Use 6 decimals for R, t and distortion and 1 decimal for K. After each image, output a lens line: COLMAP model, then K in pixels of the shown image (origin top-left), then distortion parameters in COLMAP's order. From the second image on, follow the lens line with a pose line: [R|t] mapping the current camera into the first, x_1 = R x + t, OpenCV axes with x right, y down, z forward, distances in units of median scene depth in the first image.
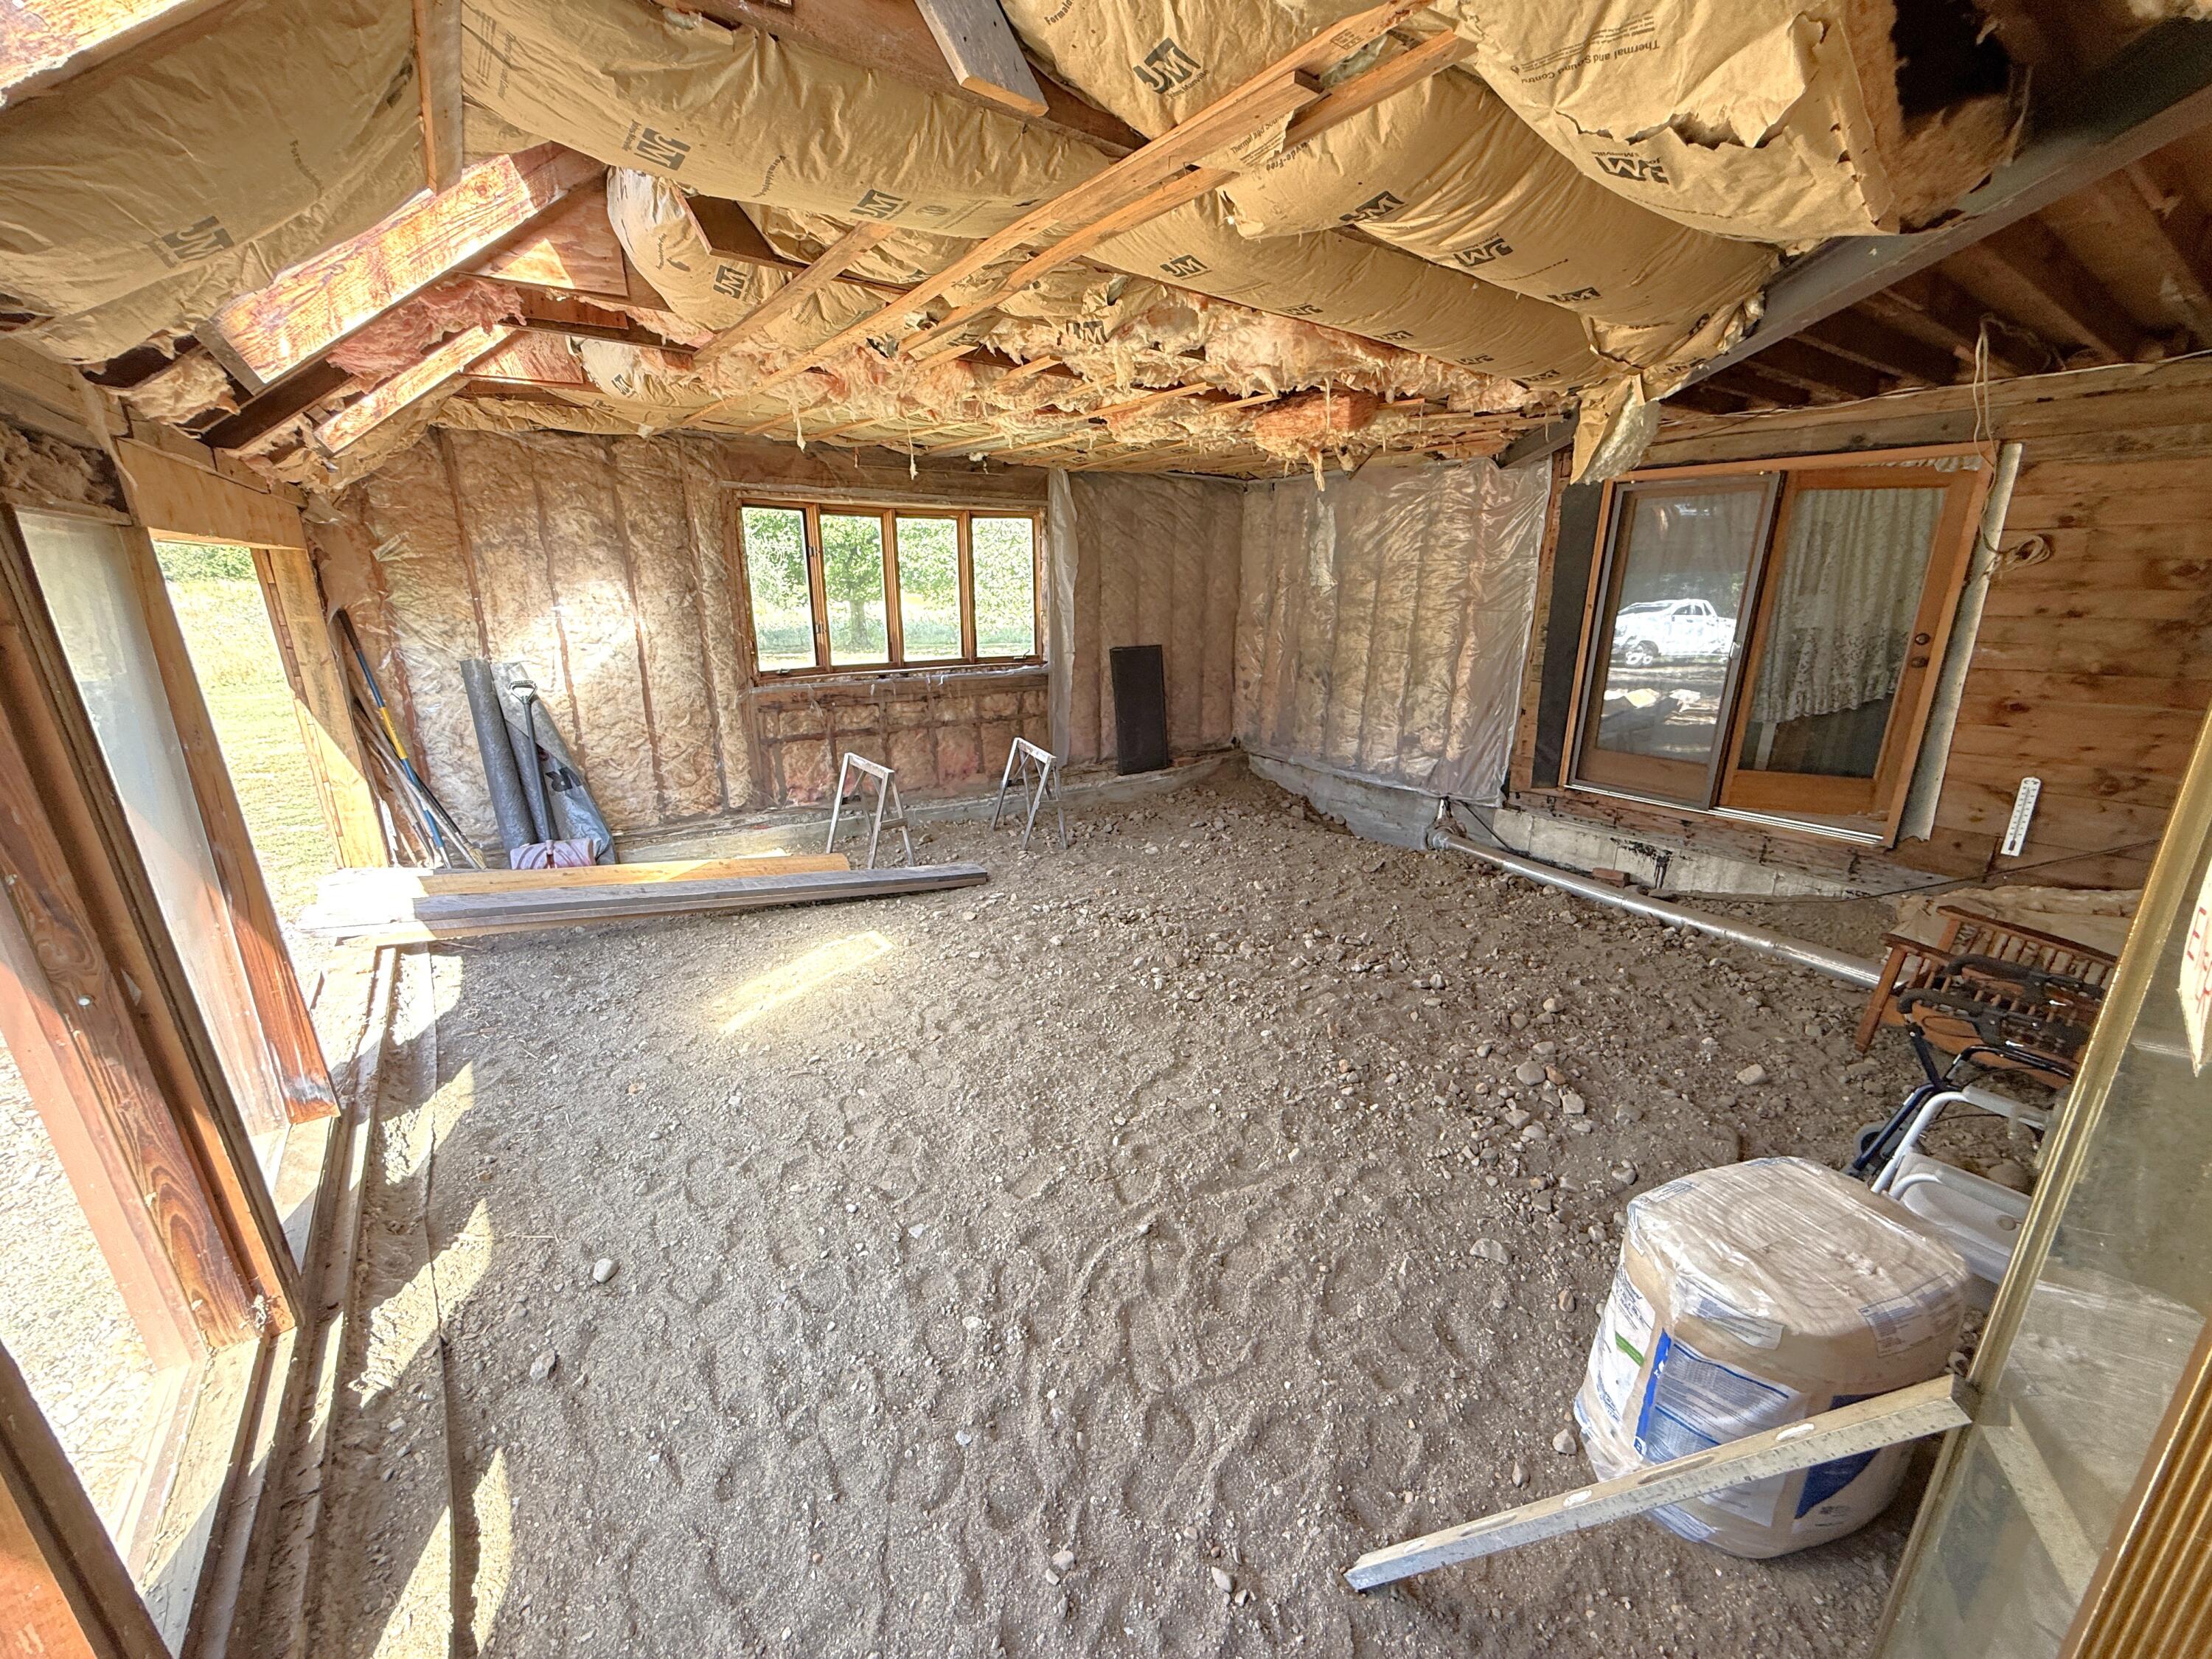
lens RADIAL K [[881.2, 0, 1102.4], [0, 881.2, 828.4], [0, 0, 1]] dist [-0.001069, 0.000166]
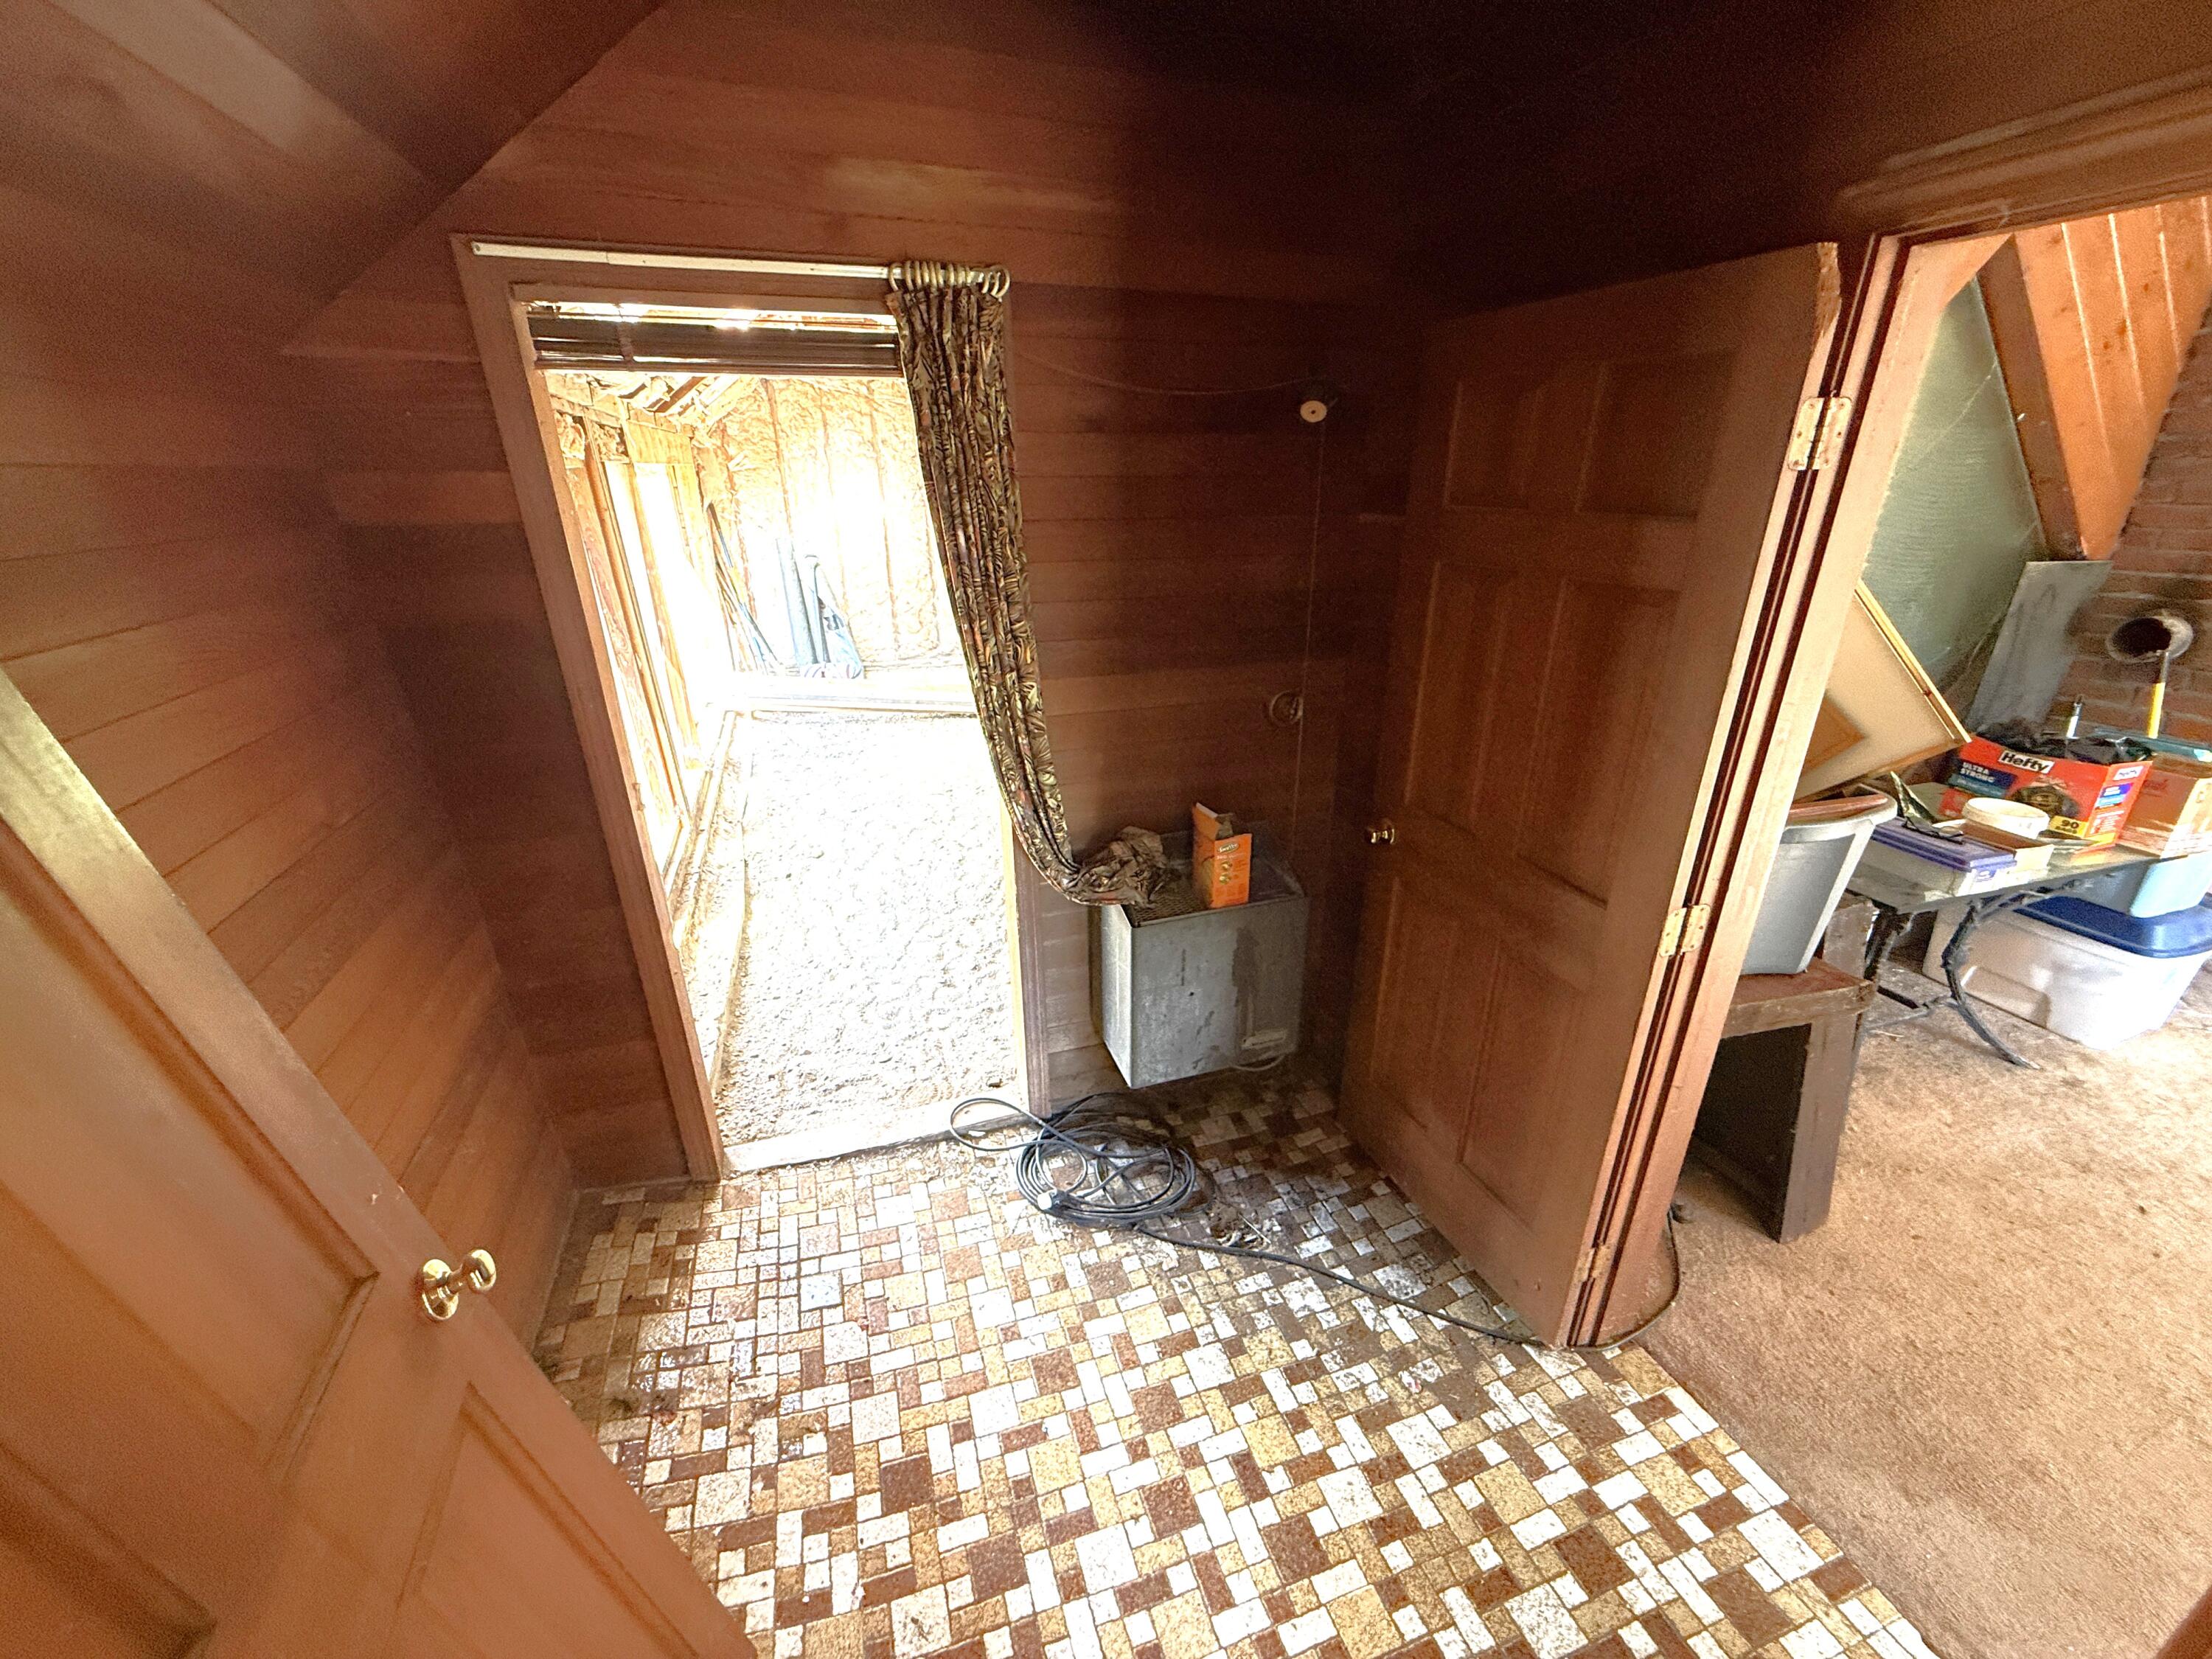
lens RADIAL K [[881.2, 0, 1102.4], [0, 881.2, 828.4], [0, 0, 1]] dist [-0.001069, 0.000166]
pose [[0.955023, 0.104976, -0.277328, 0.301305], [-0.073680, 0.989916, 0.120983, 0.085416], [0.287232, -0.095108, 0.953128, -0.354043]]
